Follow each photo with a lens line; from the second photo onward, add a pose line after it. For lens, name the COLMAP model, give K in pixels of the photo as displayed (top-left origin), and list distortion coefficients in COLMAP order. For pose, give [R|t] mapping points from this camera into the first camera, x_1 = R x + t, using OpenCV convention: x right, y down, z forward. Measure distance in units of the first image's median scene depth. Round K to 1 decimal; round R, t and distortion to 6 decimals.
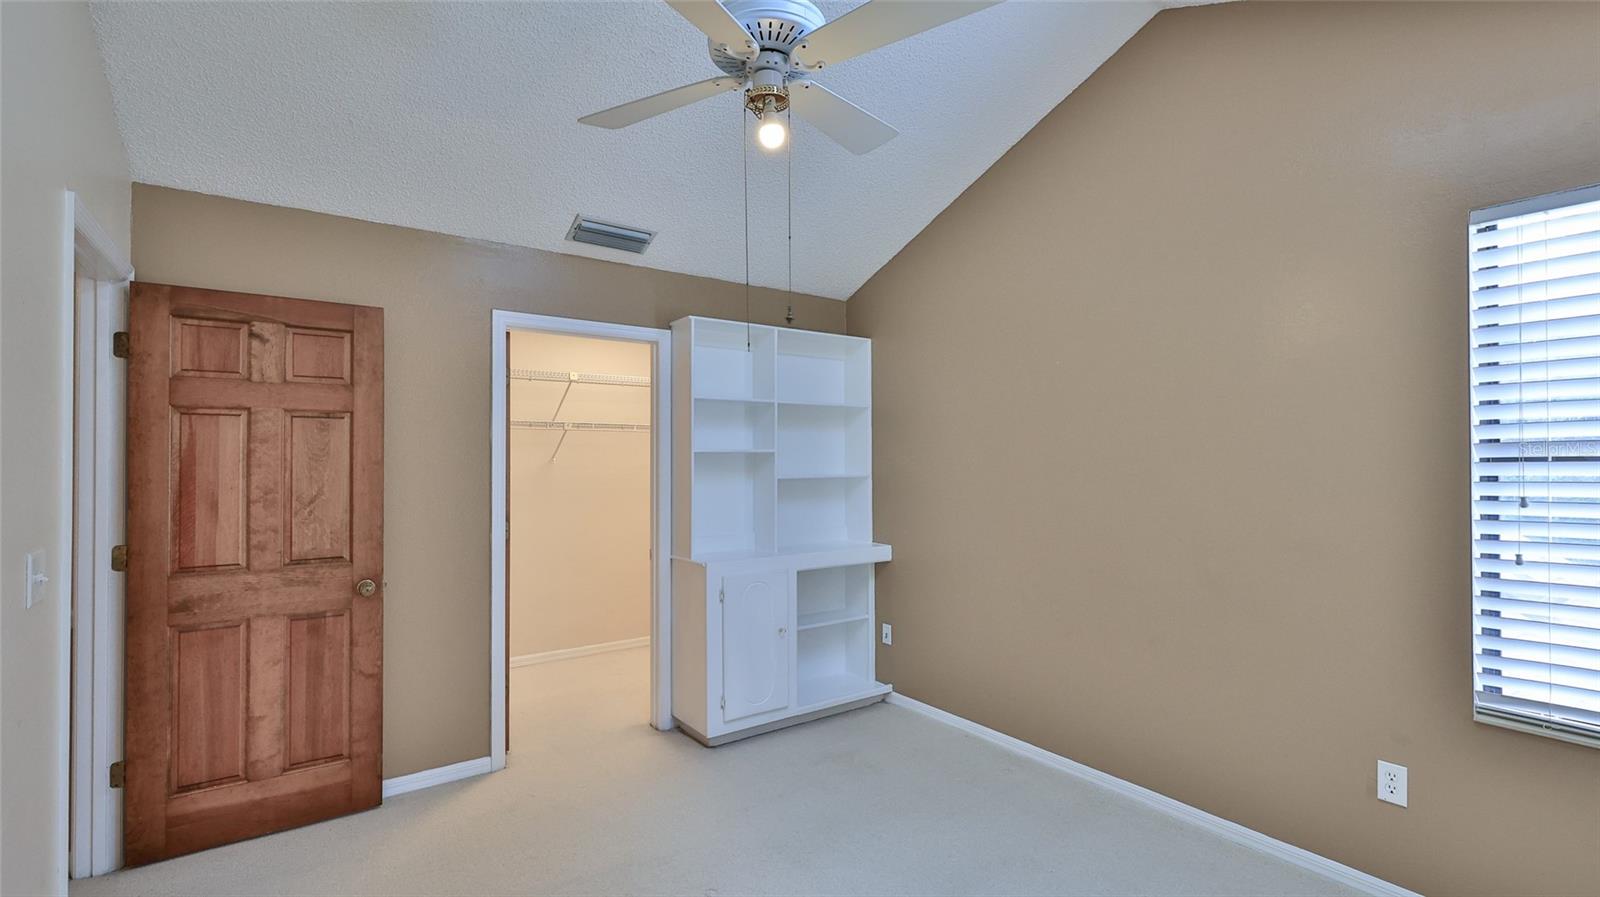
lens RADIAL K [[702.8, 0, 798.4], [0, 702.8, 445.8], [0, 0, 1]] dist [-0.003597, 0.000035]
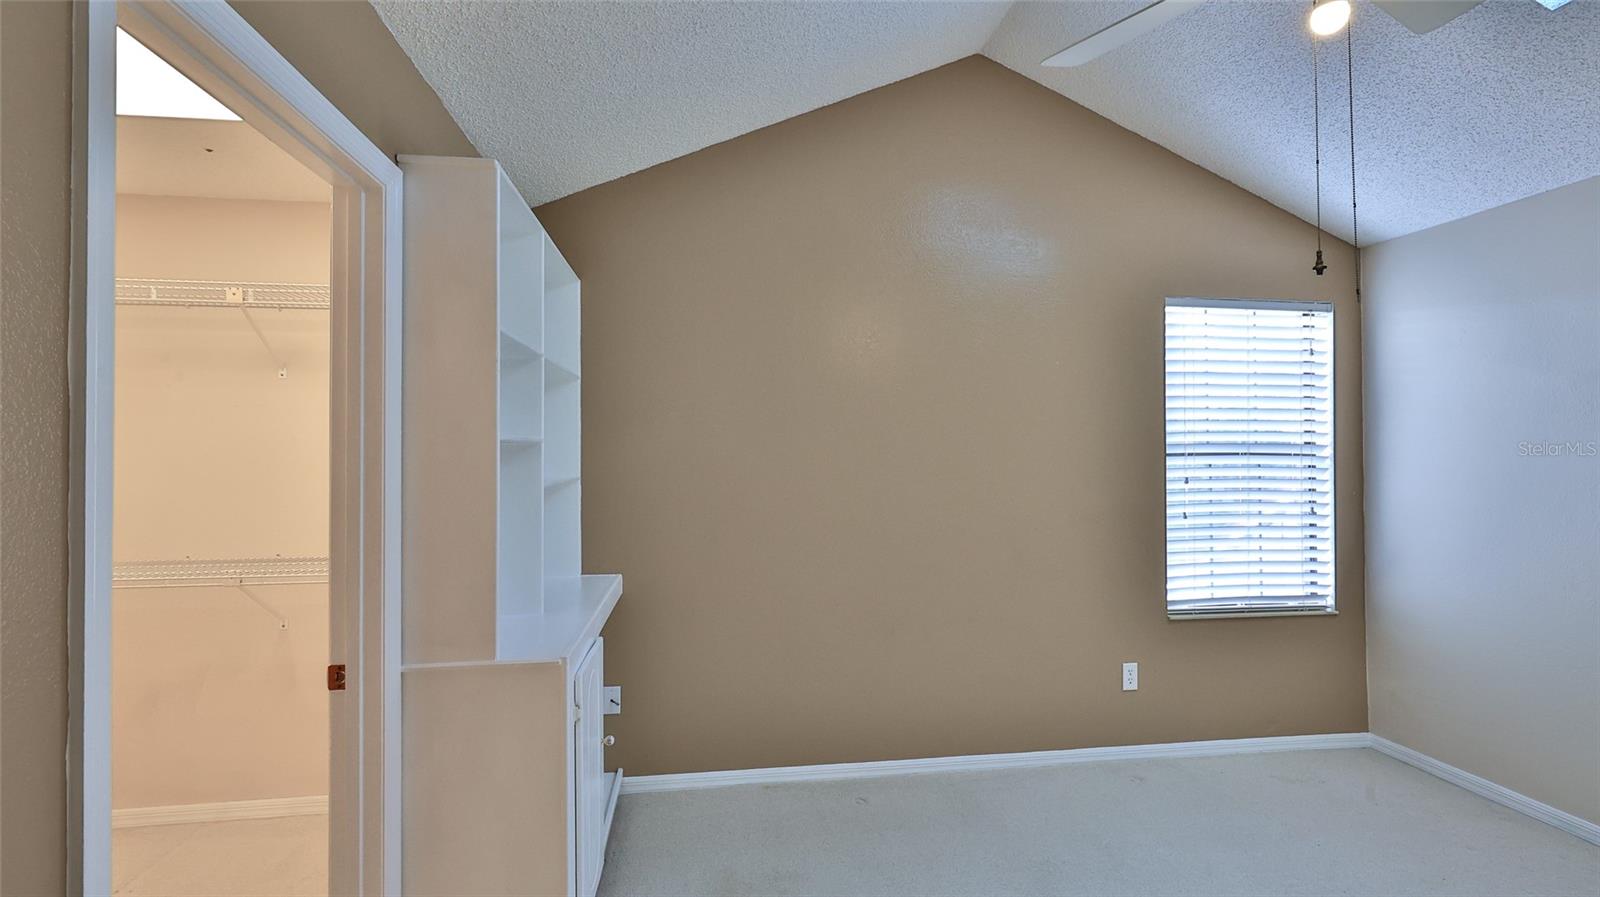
lens RADIAL K [[702.8, 0, 798.4], [0, 702.8, 445.8], [0, 0, 1]] dist [-0.003597, 0.000035]
pose [[0.469331, 0.010817, 0.882956, -0.815301], [-0.016942, 0.999851, -0.003243, 0.019815], [-0.882860, -0.013437, 0.469444, 0.992163]]
